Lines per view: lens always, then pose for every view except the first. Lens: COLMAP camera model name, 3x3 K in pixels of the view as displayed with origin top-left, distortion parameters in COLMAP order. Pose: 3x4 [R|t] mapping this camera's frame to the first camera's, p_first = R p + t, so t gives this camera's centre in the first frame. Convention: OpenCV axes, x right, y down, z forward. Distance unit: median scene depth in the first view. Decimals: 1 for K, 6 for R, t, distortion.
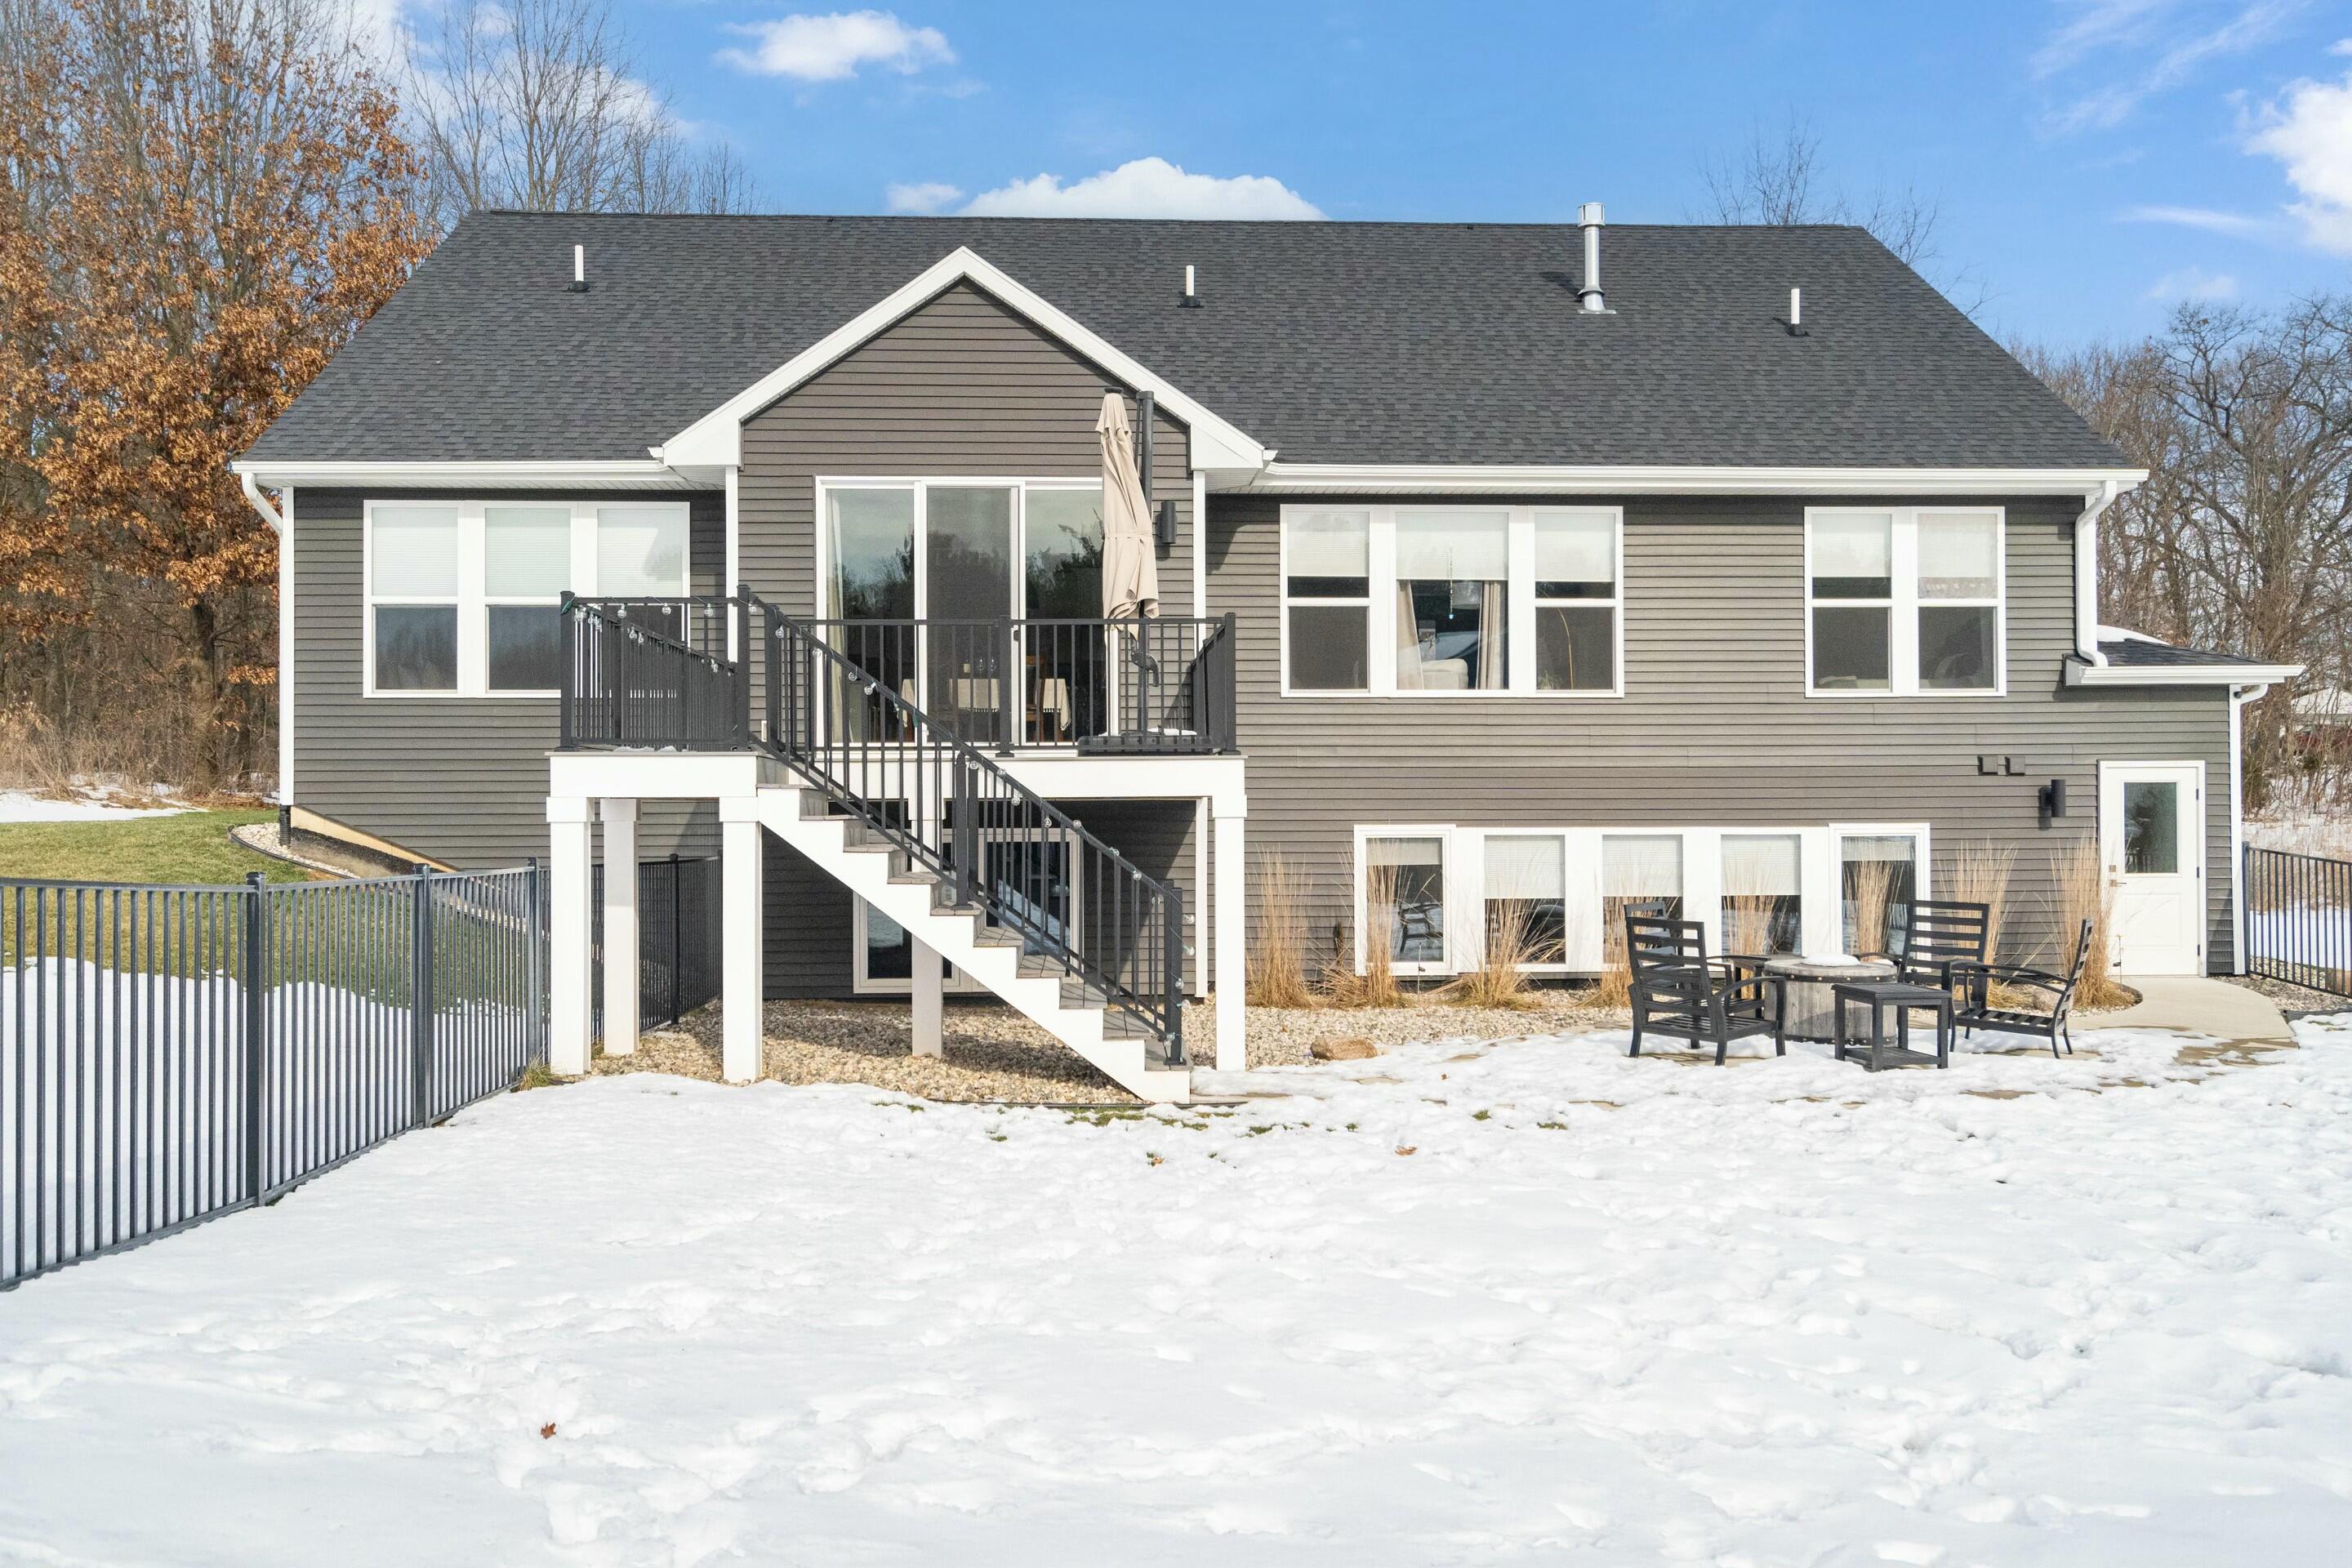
lens RADIAL K [[1886.7, 0, 1187.5], [0, 1886.7, 797.1], [0, 0, 1]] dist [0.036791, -0.000502]
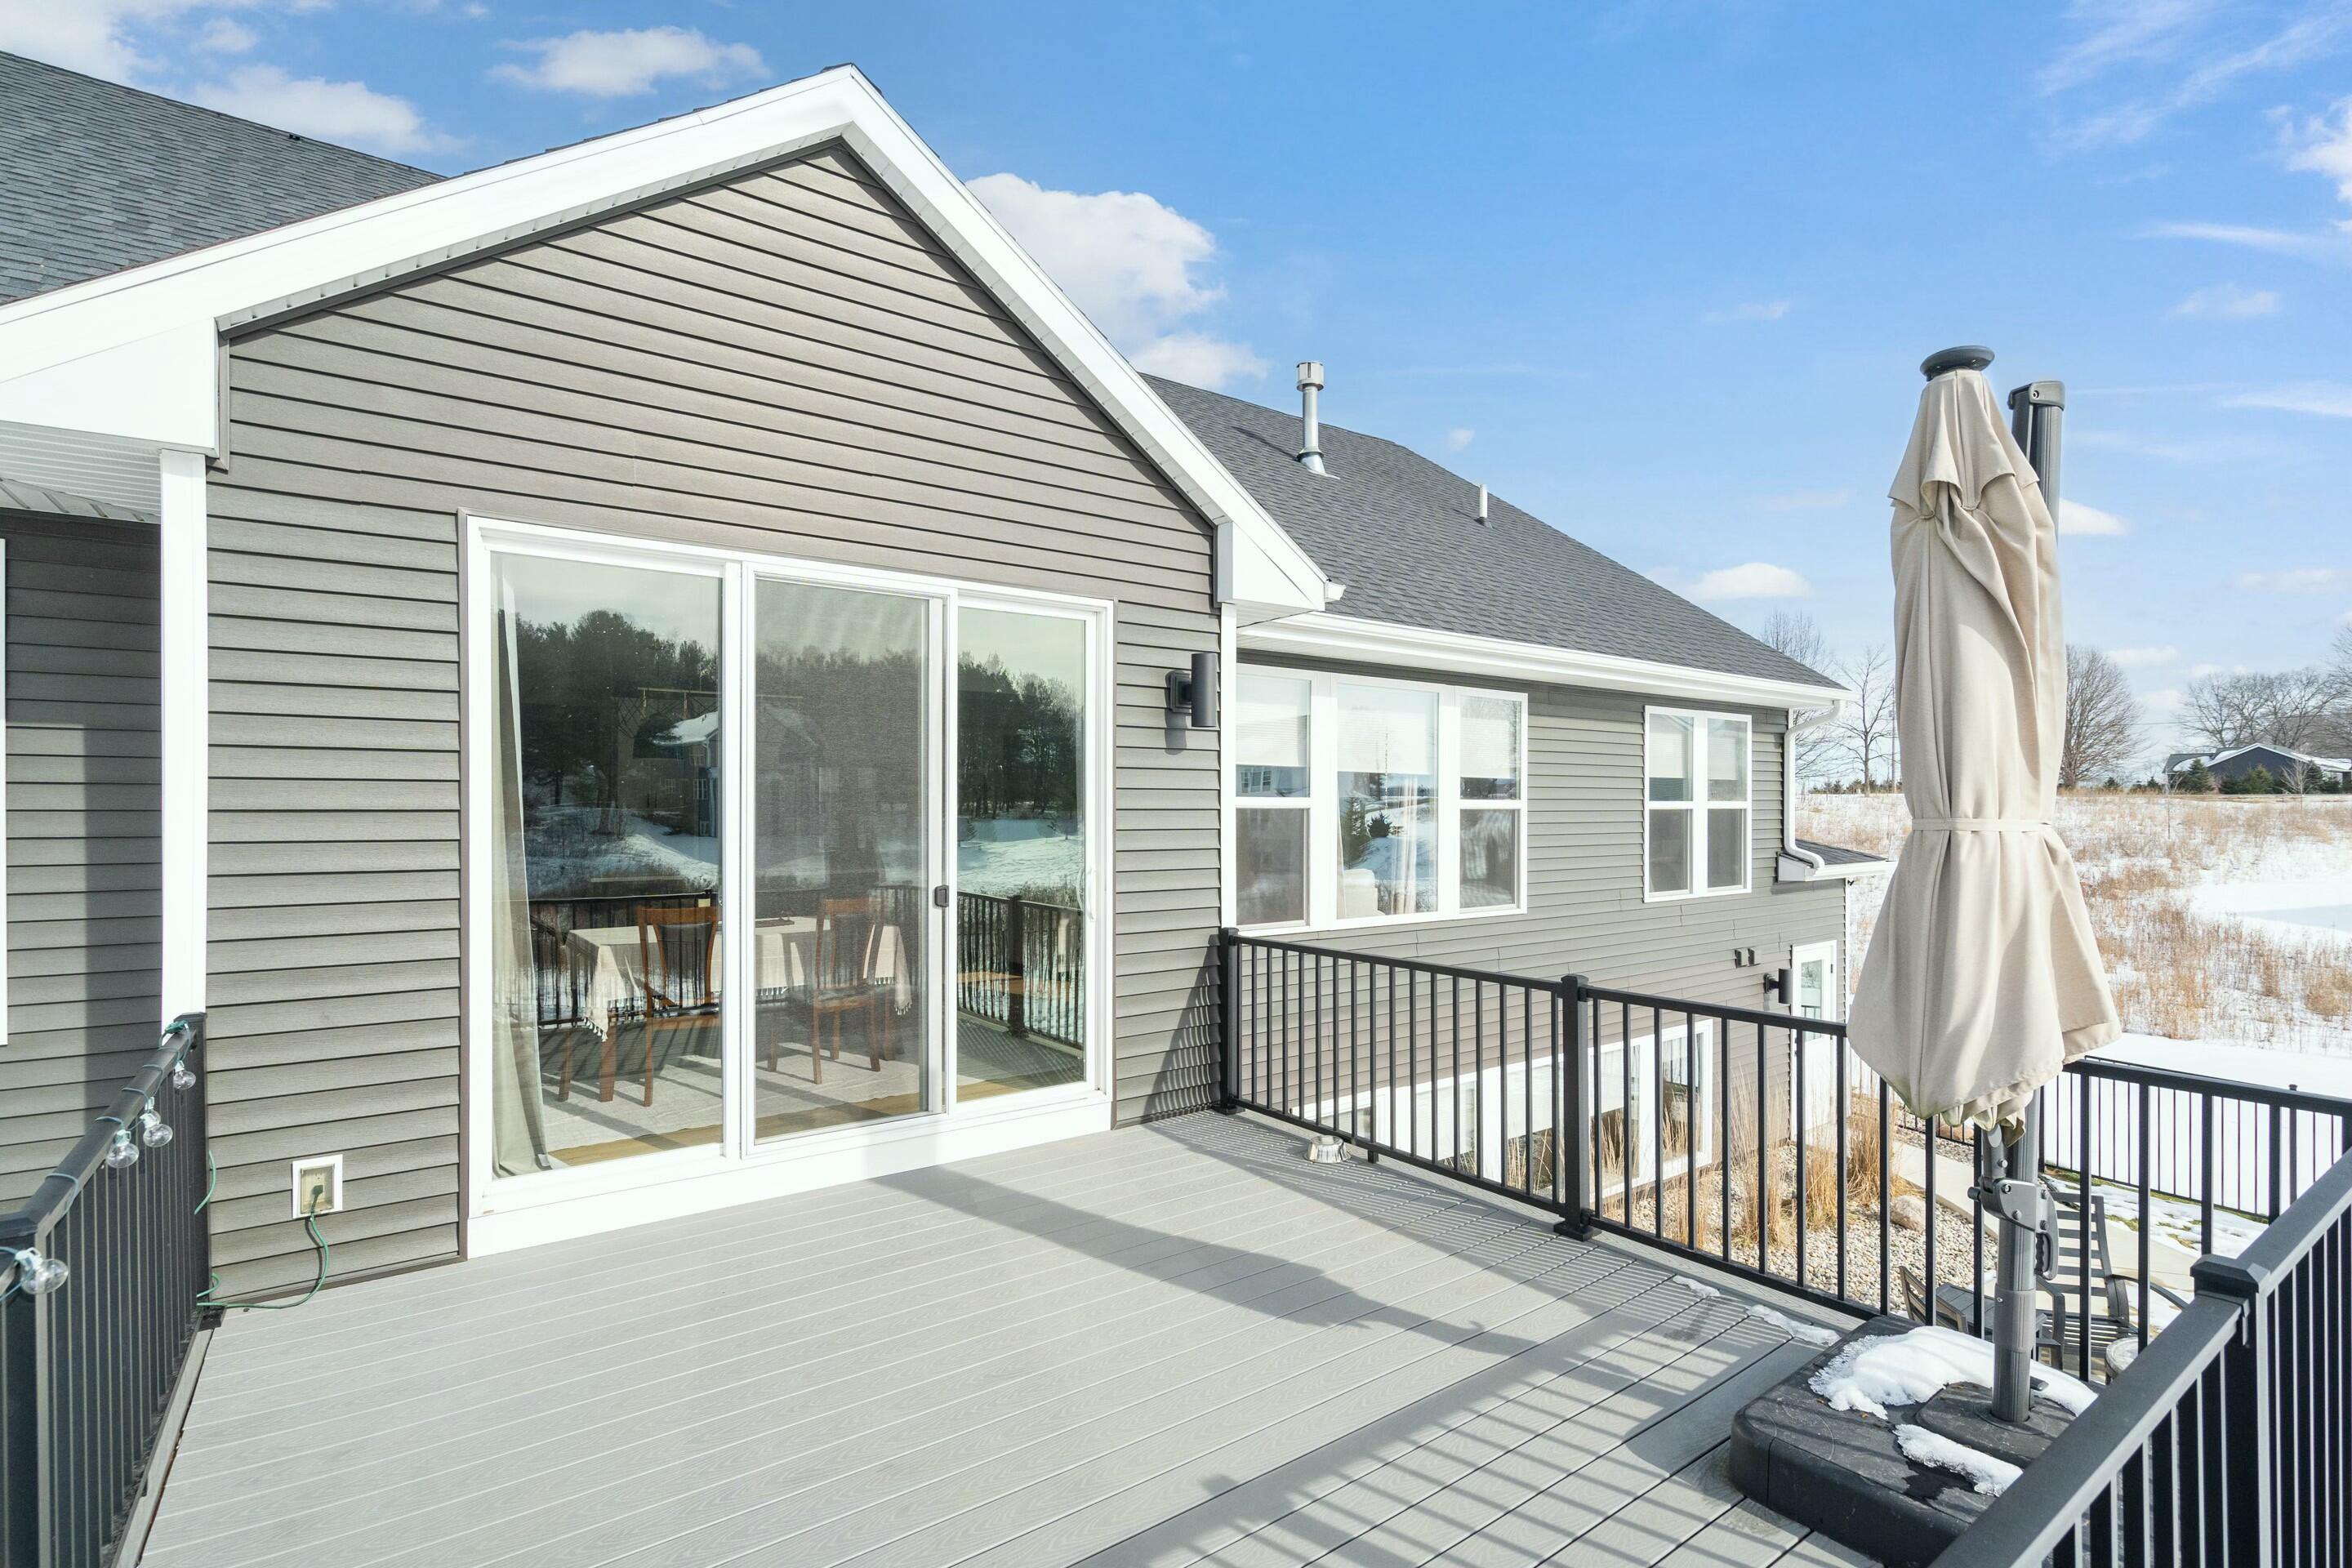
lens RADIAL K [[1092.6, 0, 1171.6], [0, 1092.6, 805.7], [0, 0, 1]] dist [-0.001980, -0.000512]
pose [[0.837904, 0.005318, 0.545792, -0.180311], [-0.008838, 0.999954, 0.003825, -0.102822], [-0.545746, -0.008028, 0.837912, 0.671219]]
